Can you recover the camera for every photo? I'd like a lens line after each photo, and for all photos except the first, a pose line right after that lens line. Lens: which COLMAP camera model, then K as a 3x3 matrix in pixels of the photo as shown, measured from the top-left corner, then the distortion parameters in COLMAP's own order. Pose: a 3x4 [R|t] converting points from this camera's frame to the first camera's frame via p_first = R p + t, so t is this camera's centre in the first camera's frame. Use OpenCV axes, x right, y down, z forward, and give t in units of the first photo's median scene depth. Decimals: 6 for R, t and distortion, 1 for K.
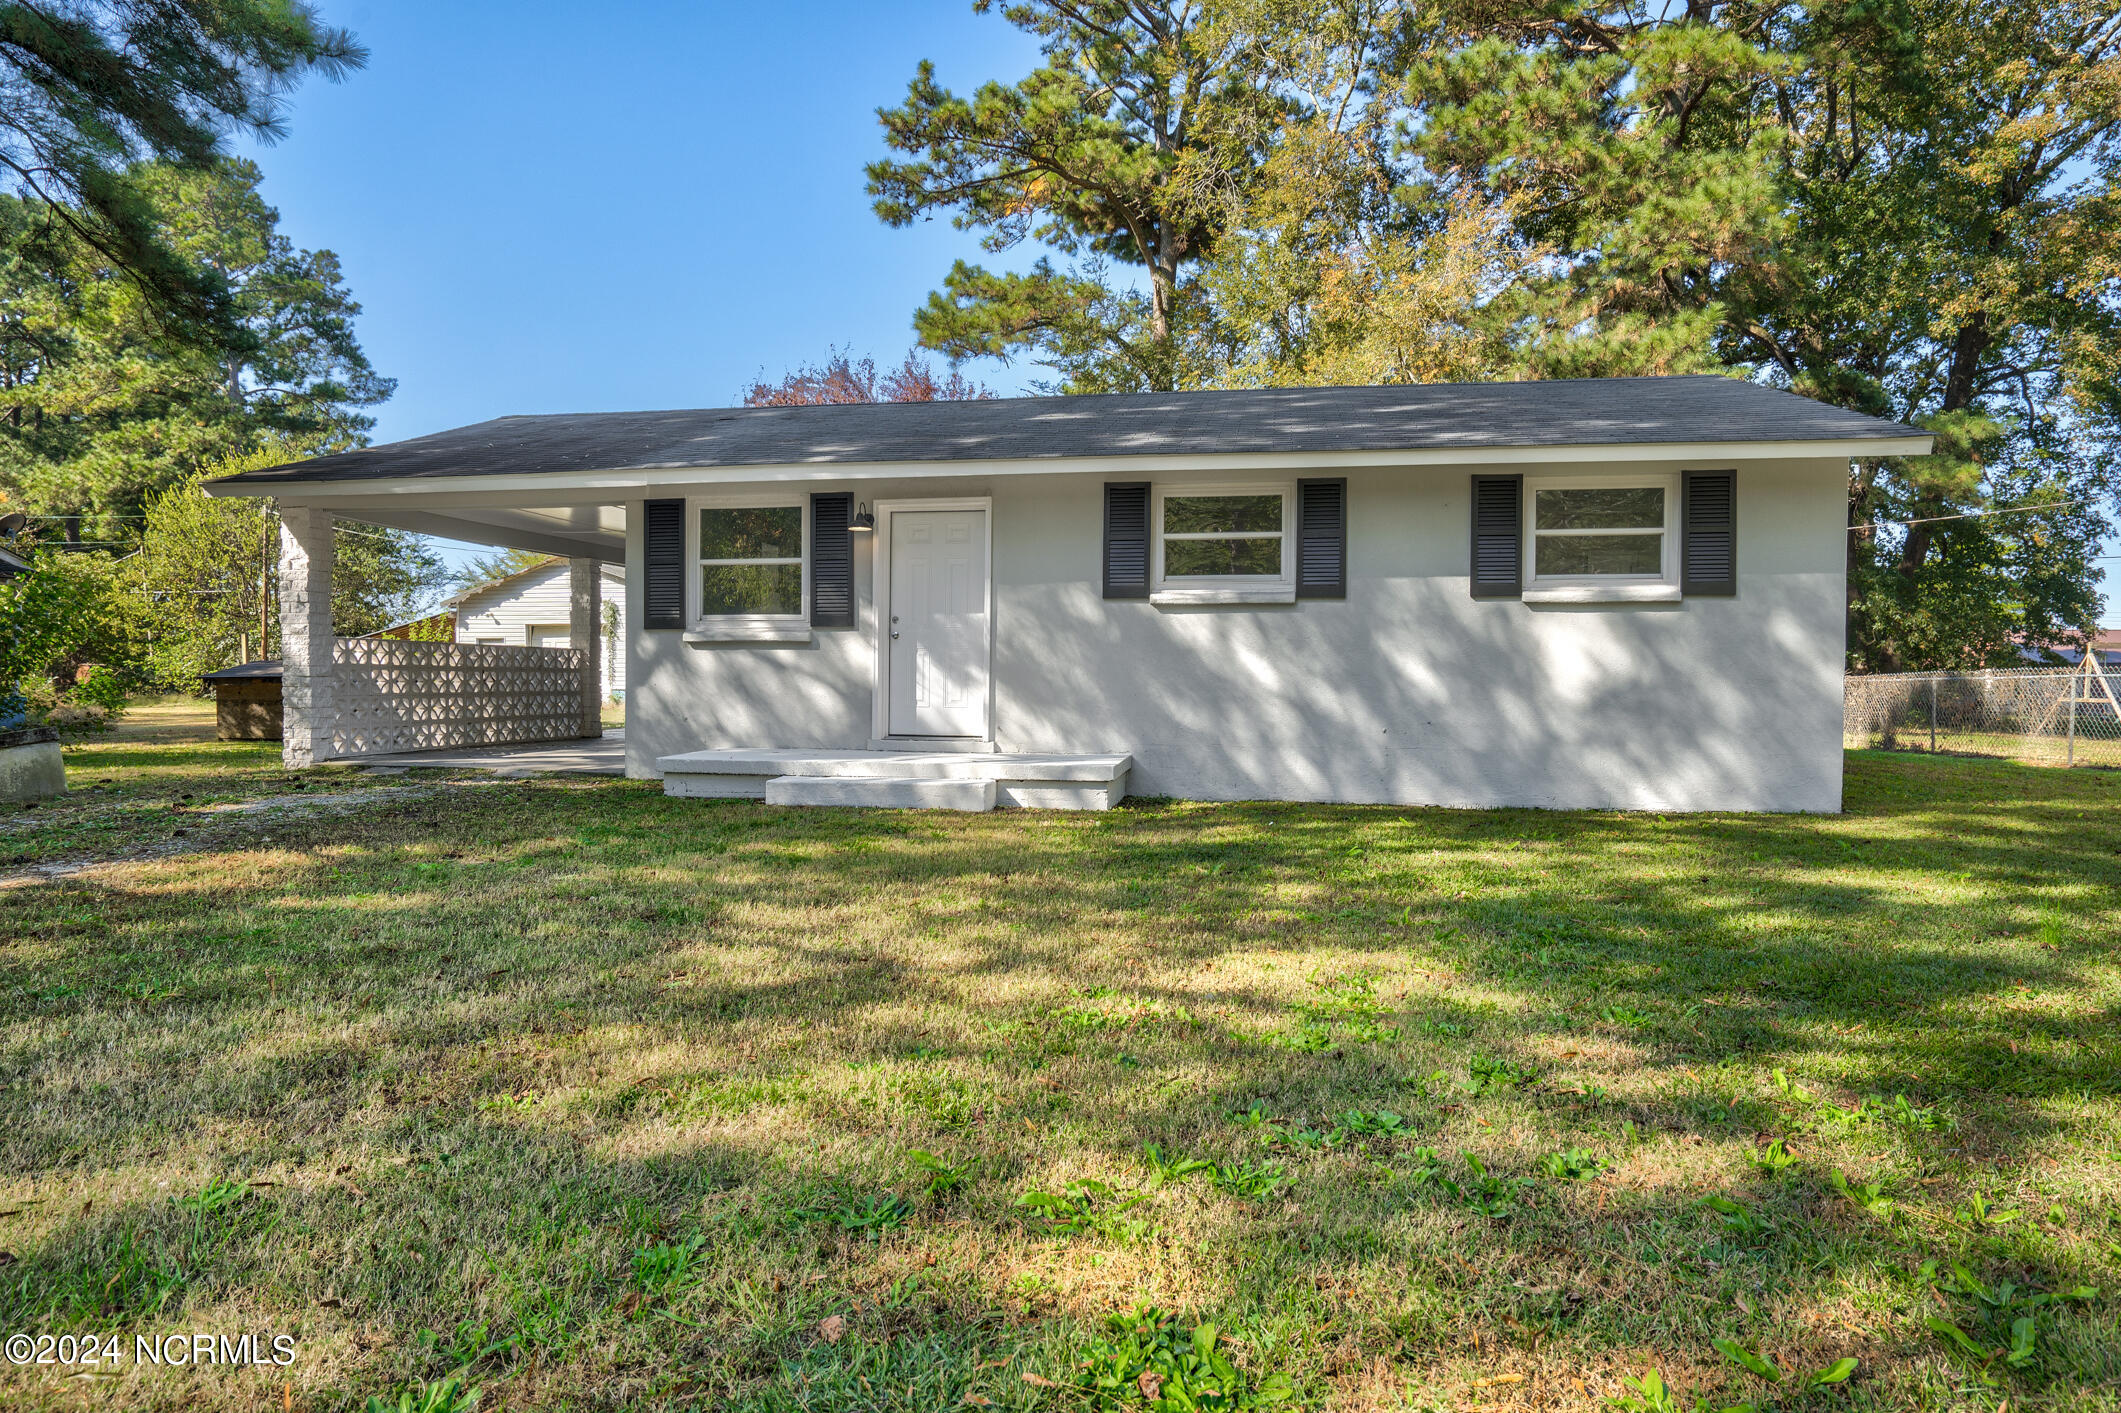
lens RADIAL K [[1208.7, 0, 1032.3], [0, 1208.7, 659.7], [0, 0, 1]] dist [-0.031656, 0.014901]
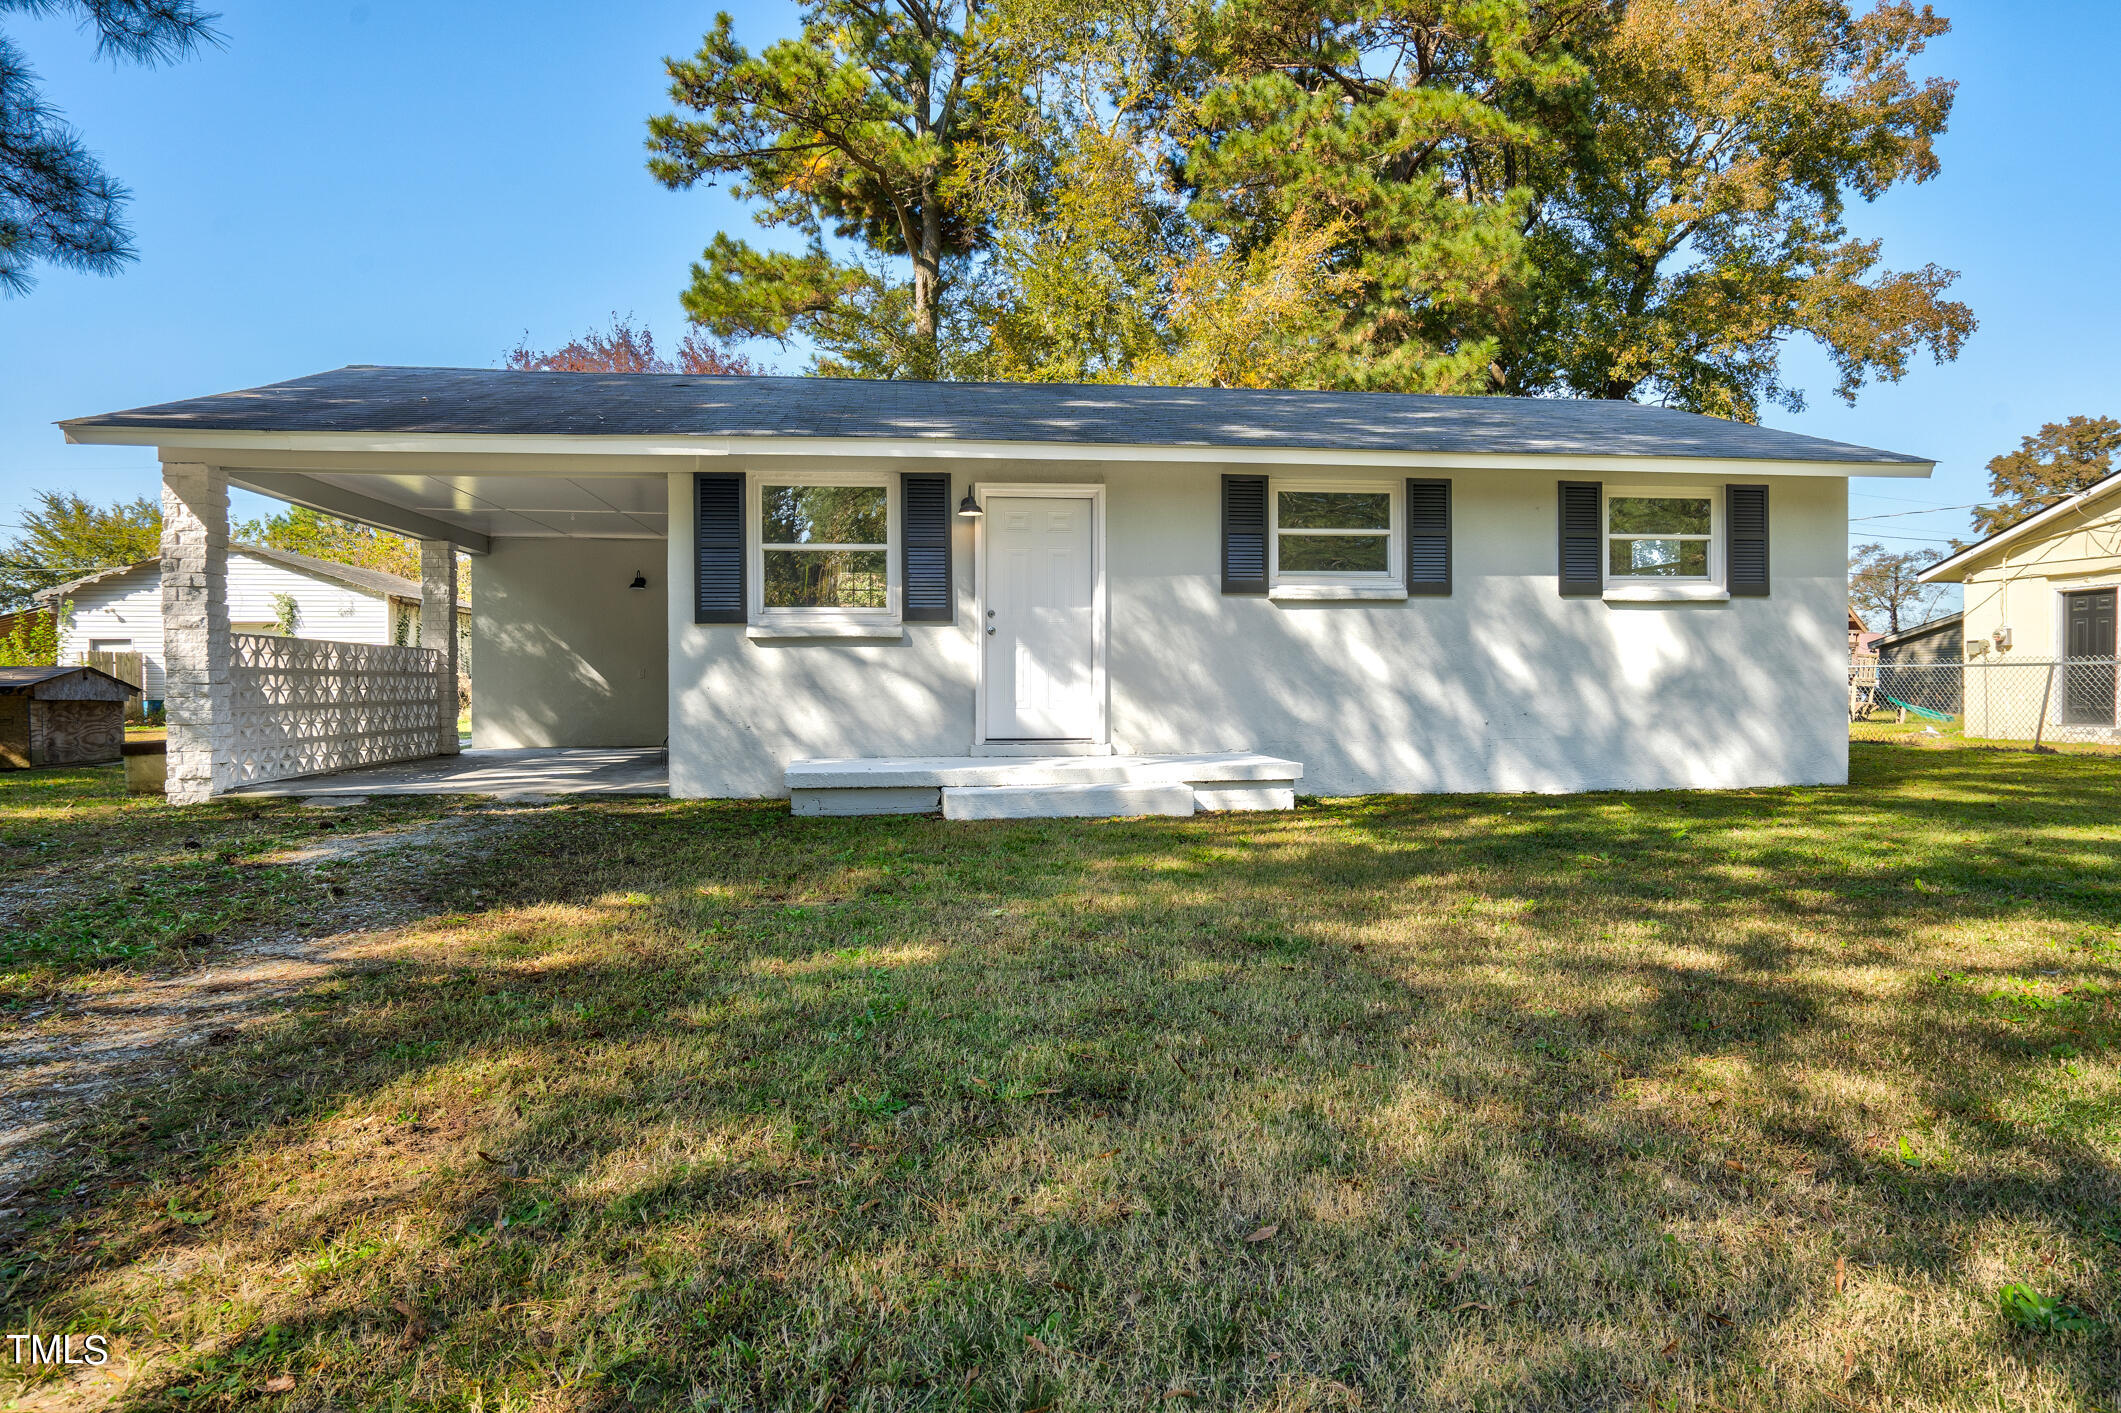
lens RADIAL K [[1208.7, 0, 1063.5], [0, 1208.7, 661.2], [0, 0, 1]] dist [-0.031656, 0.014901]
pose [[0.947536, -0.009416, 0.319509, -0.325287], [0.008682, 0.999955, 0.003720, 0.001096], [-0.319530, -0.000751, 0.947576, 0.093282]]
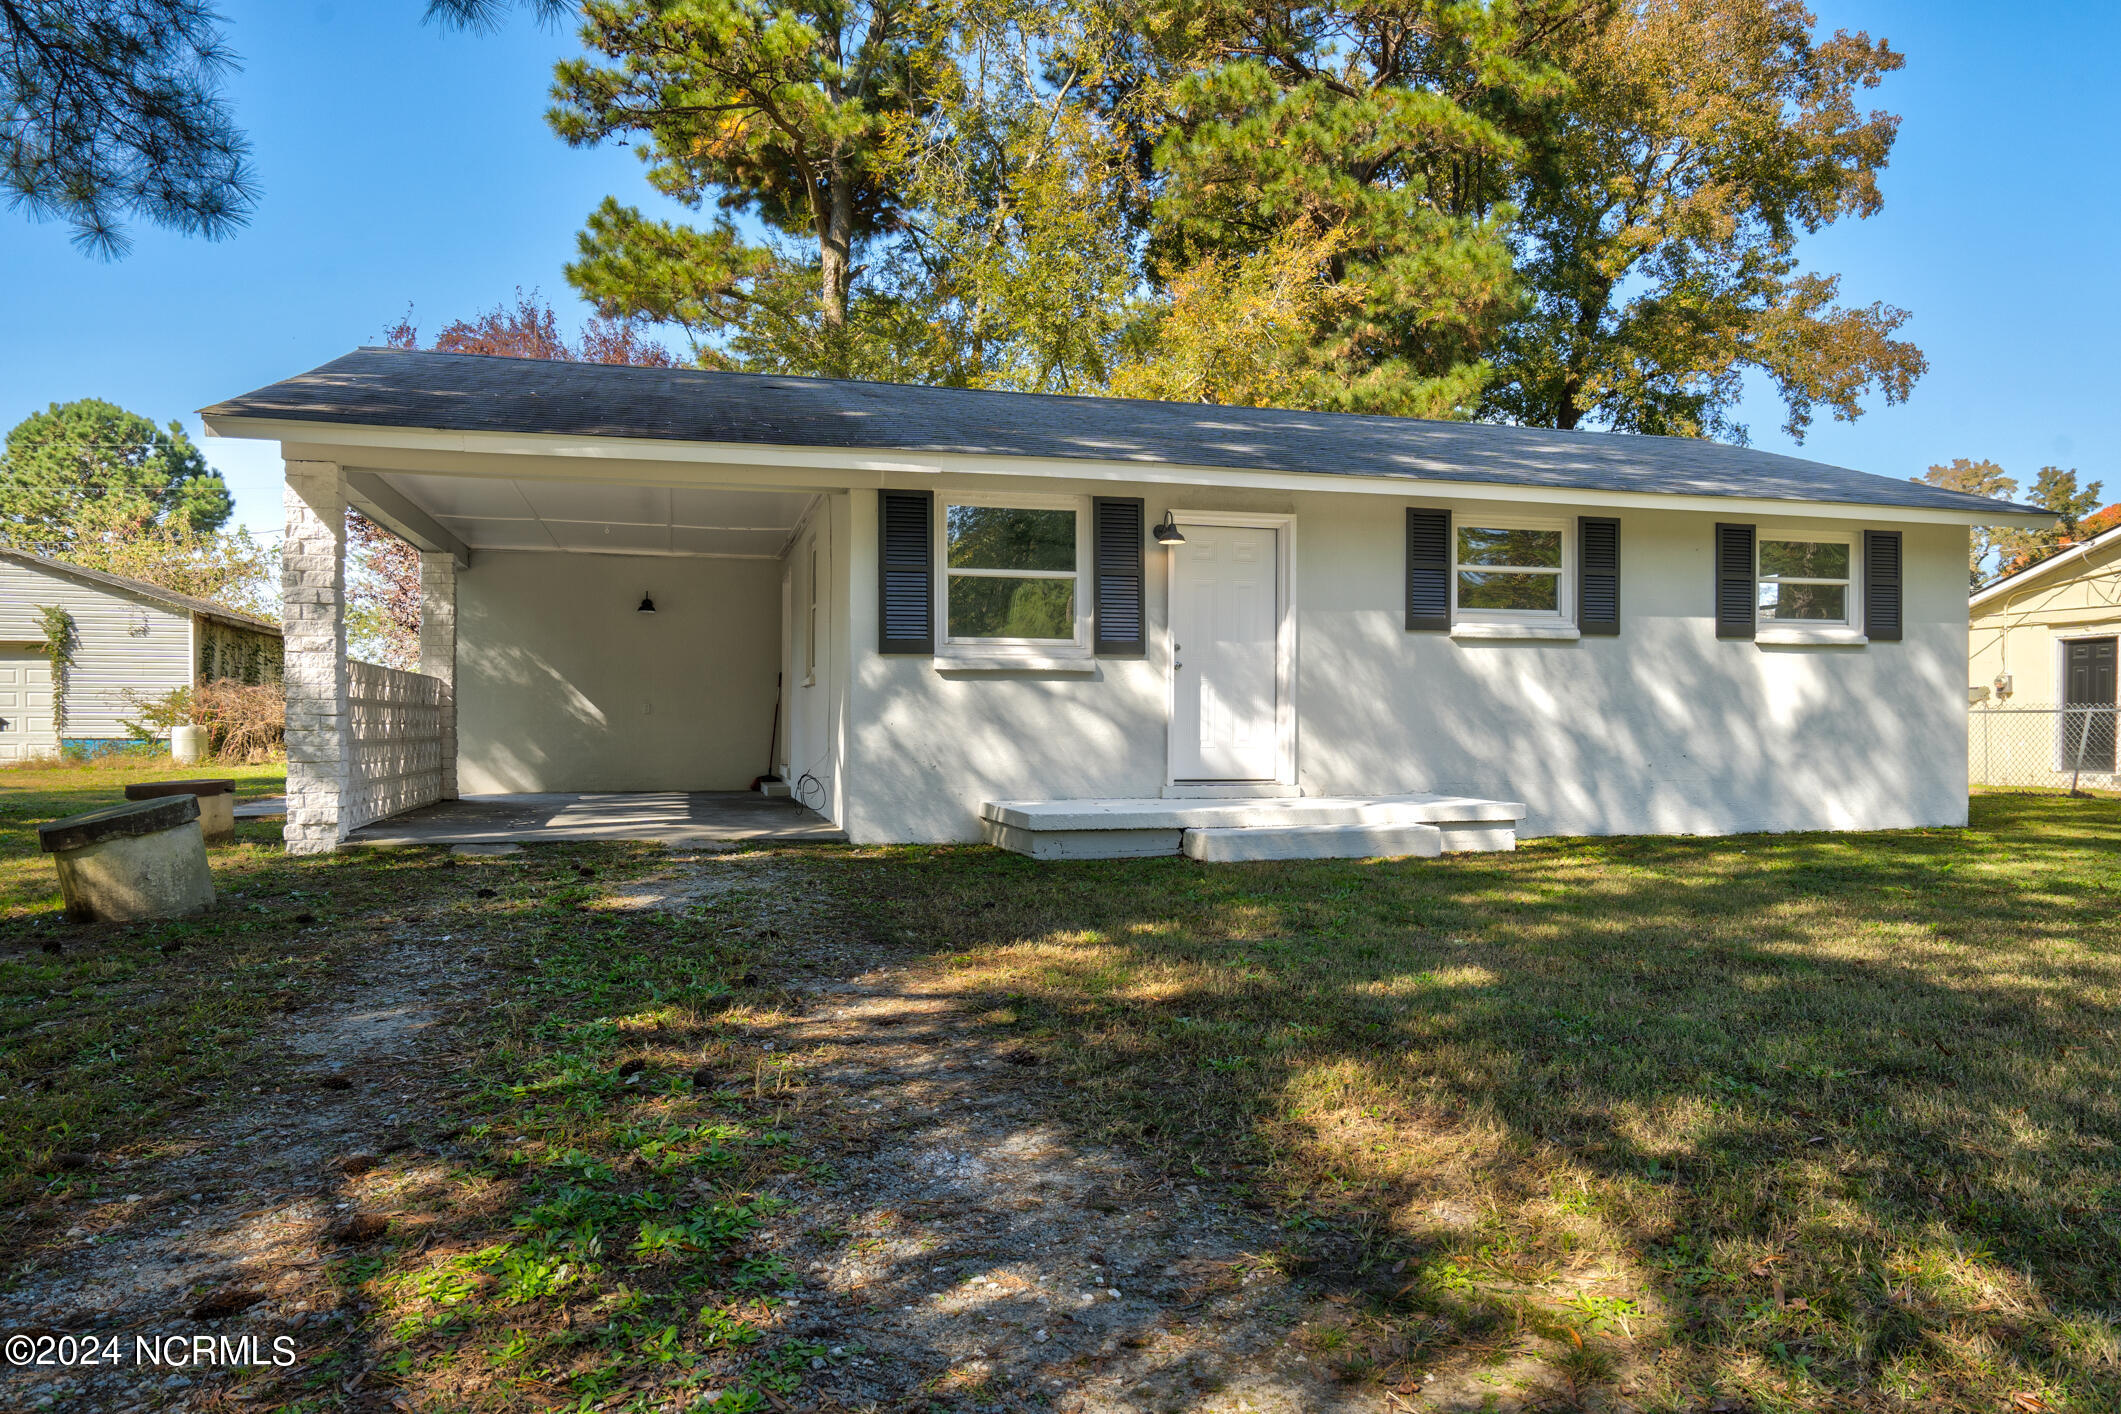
lens RADIAL K [[1374.7, 0, 1054.4], [0, 1374.7, 712.9], [0, 0, 1]] dist [-0.022908, 0.005560]
pose [[0.892913, -0.005847, 0.450192, -0.587764], [-0.000698, 0.999896, 0.014372, 0.001285], [-0.450230, -0.013147, 0.892816, 0.128327]]
